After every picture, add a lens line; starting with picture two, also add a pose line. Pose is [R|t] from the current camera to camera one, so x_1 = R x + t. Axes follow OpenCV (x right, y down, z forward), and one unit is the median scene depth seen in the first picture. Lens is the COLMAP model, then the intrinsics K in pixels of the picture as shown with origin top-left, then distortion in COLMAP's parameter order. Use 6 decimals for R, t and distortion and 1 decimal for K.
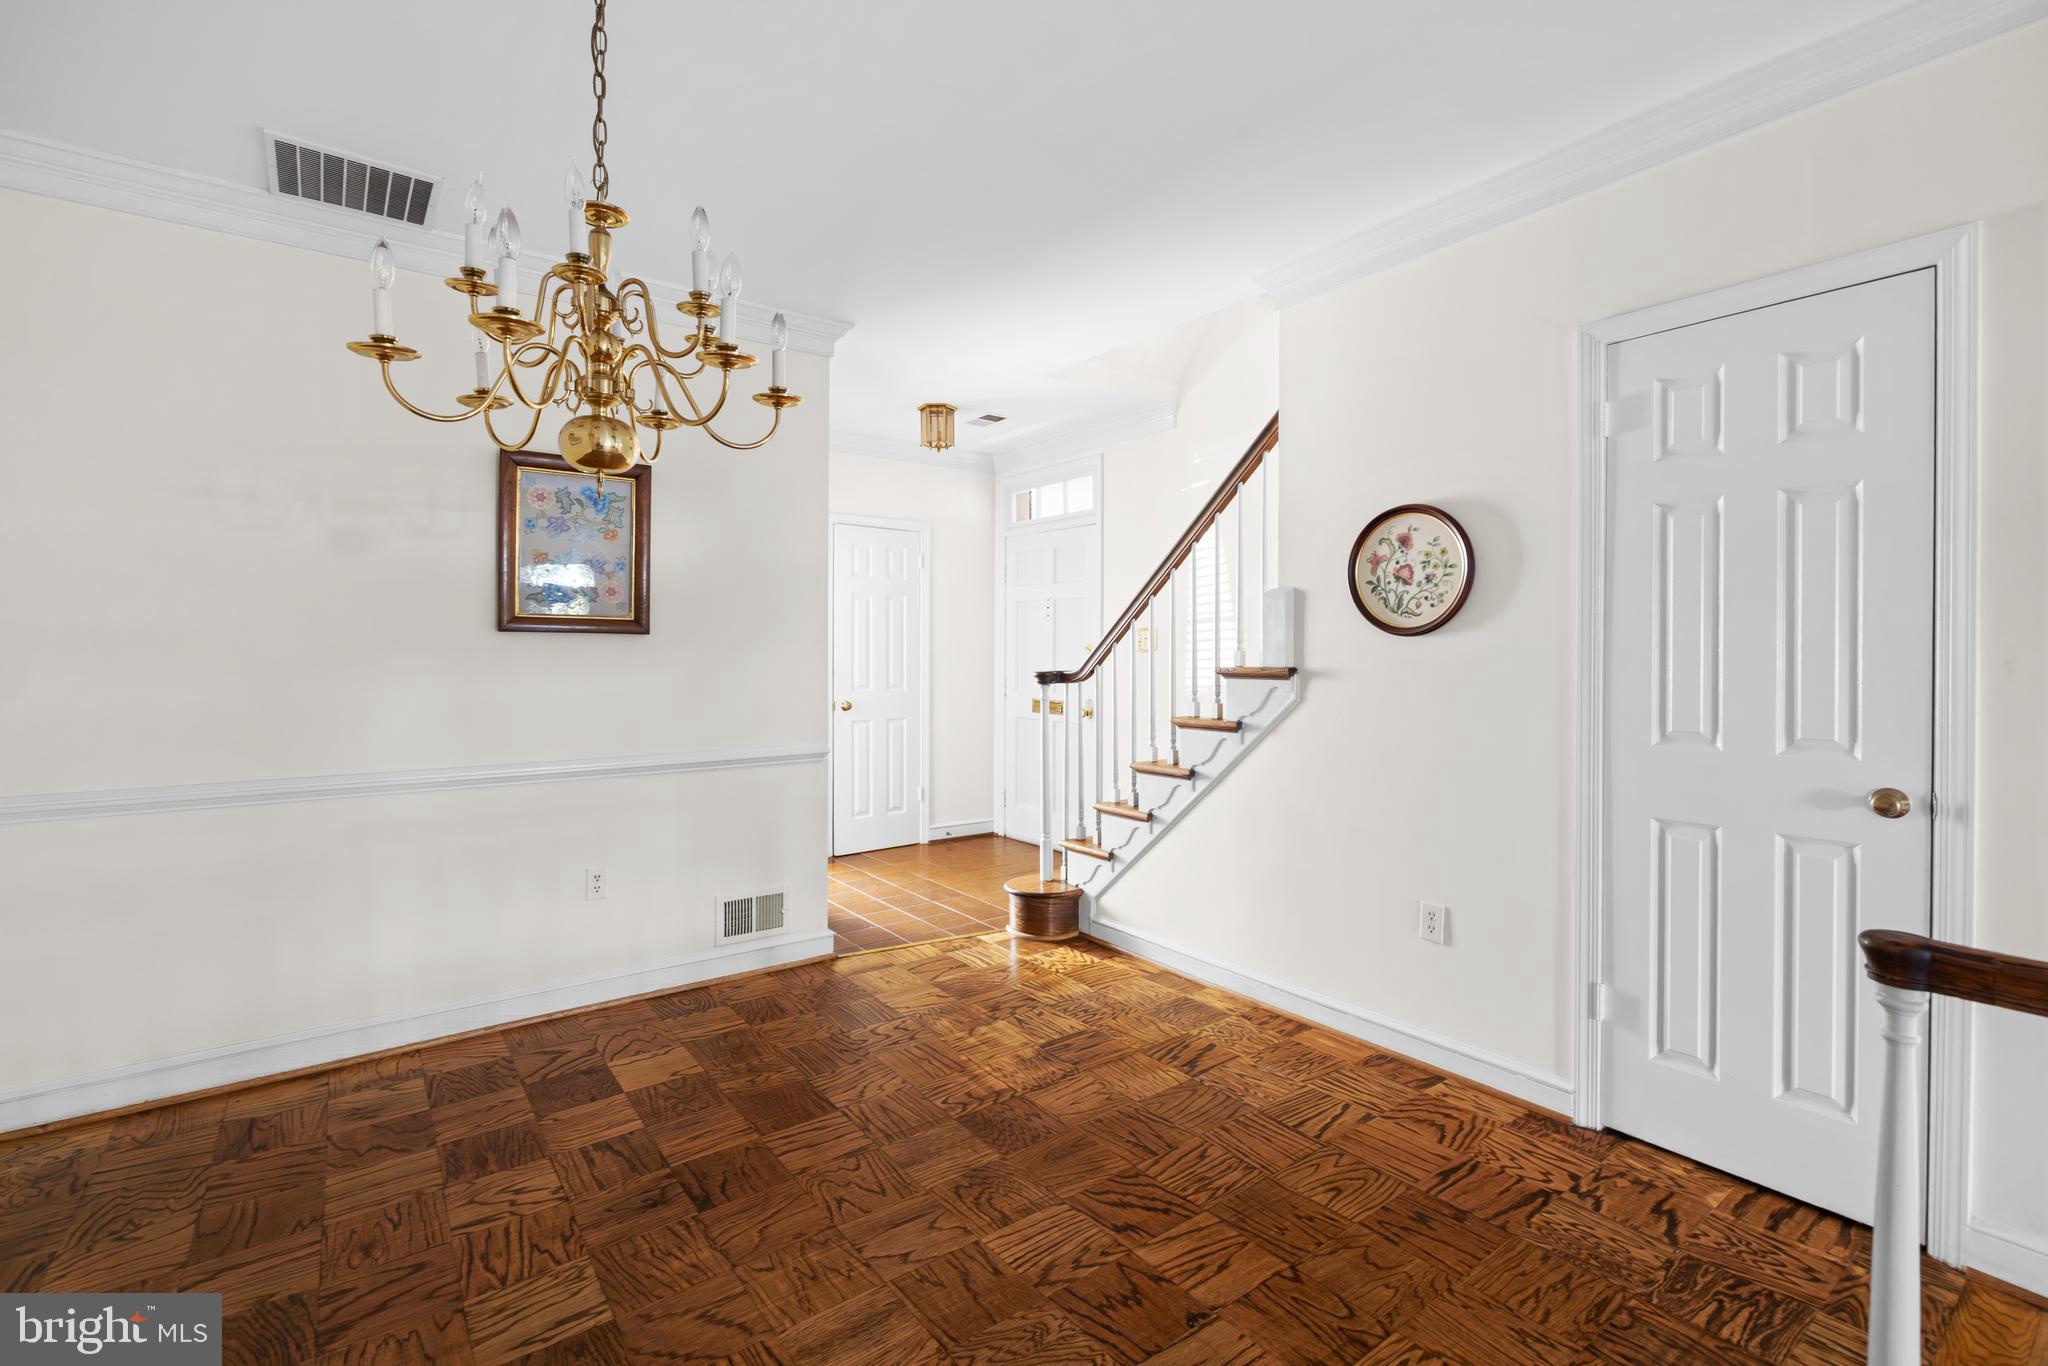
lens RADIAL K [[910.7, 0, 1014.3], [0, 910.7, 677.7], [0, 0, 1]] dist [-0.003887, -0.000145]
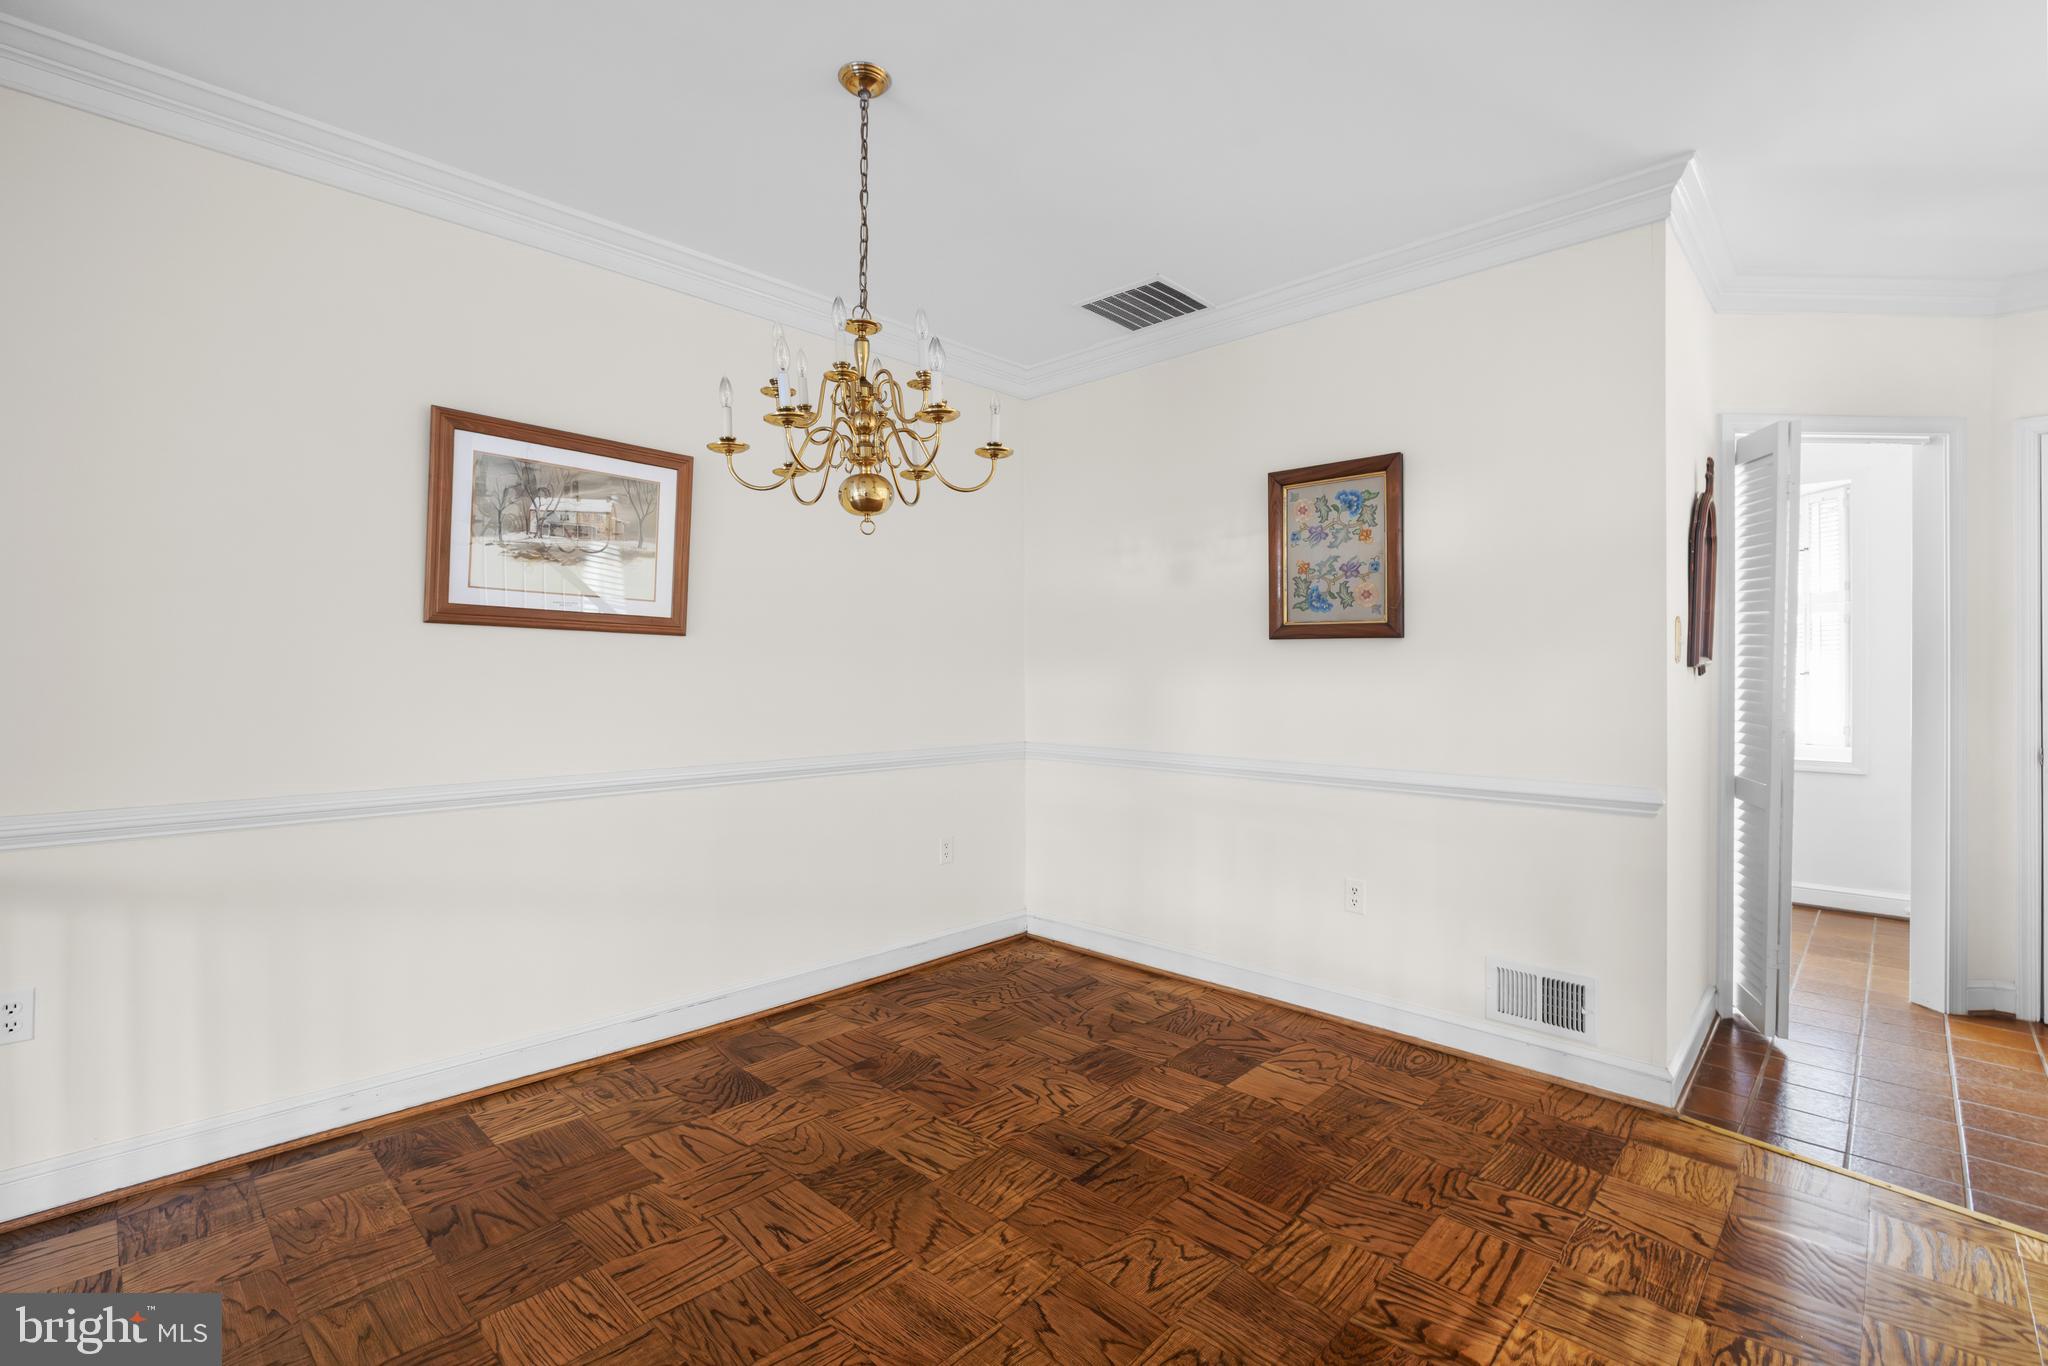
lens RADIAL K [[910.7, 0, 1014.3], [0, 910.7, 677.7], [0, 0, 1]] dist [-0.003887, -0.000145]
pose [[0.158513, 0.006370, -0.987336, 0.730901], [-0.031569, 0.999501, 0.001381, 0.005760], [0.986852, 0.030950, 0.158635, 0.800403]]
